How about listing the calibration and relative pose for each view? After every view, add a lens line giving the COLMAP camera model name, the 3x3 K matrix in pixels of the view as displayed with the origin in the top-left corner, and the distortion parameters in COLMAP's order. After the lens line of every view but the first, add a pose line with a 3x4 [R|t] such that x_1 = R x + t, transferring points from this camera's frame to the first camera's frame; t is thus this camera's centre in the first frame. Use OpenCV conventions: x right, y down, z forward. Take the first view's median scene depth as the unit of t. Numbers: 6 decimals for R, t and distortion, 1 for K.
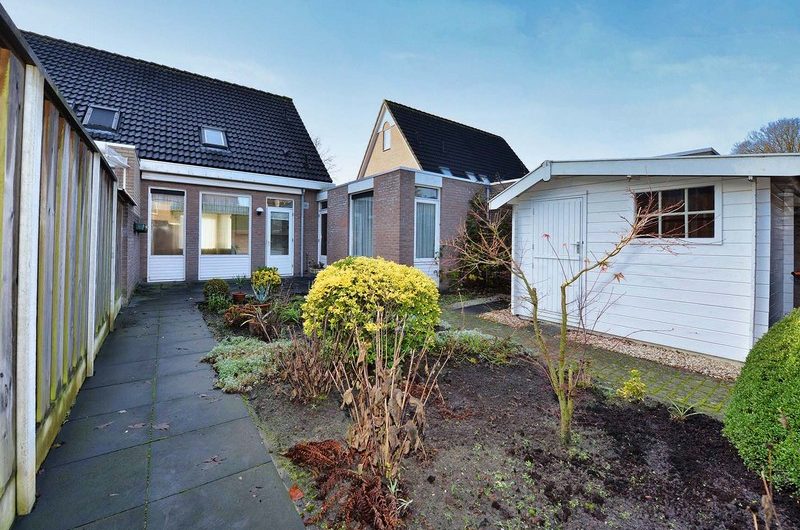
lens RADIAL K [[320.2, 0, 419.5], [0, 320.2, 240.0], [0, 0, 1]] dist [0.001905, 0.000174]
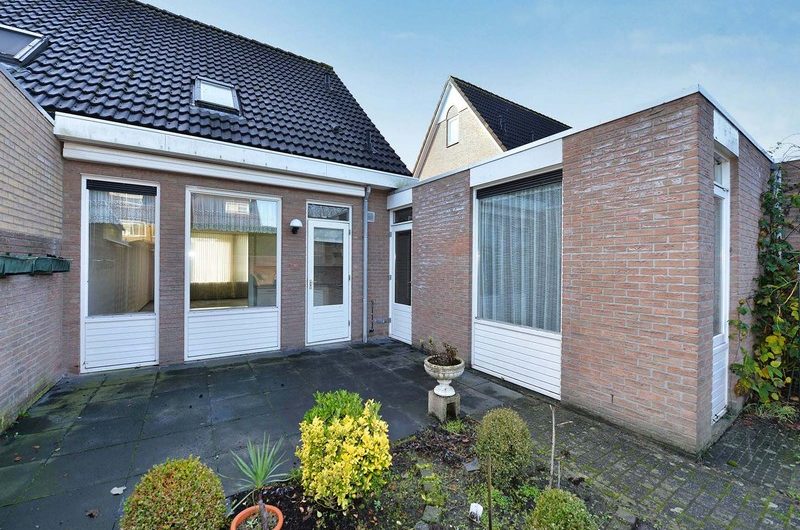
lens RADIAL K [[324.7, 0, 400.2], [0, 324.7, 264.3], [0, 0, 1]] dist [-0.002017, -0.000340]
pose [[0.993845, -0.001447, -0.110771, -0.256832], [0.002326, 0.999967, 0.007804, -0.029170], [0.110756, -0.008013, 0.993815, 0.463386]]
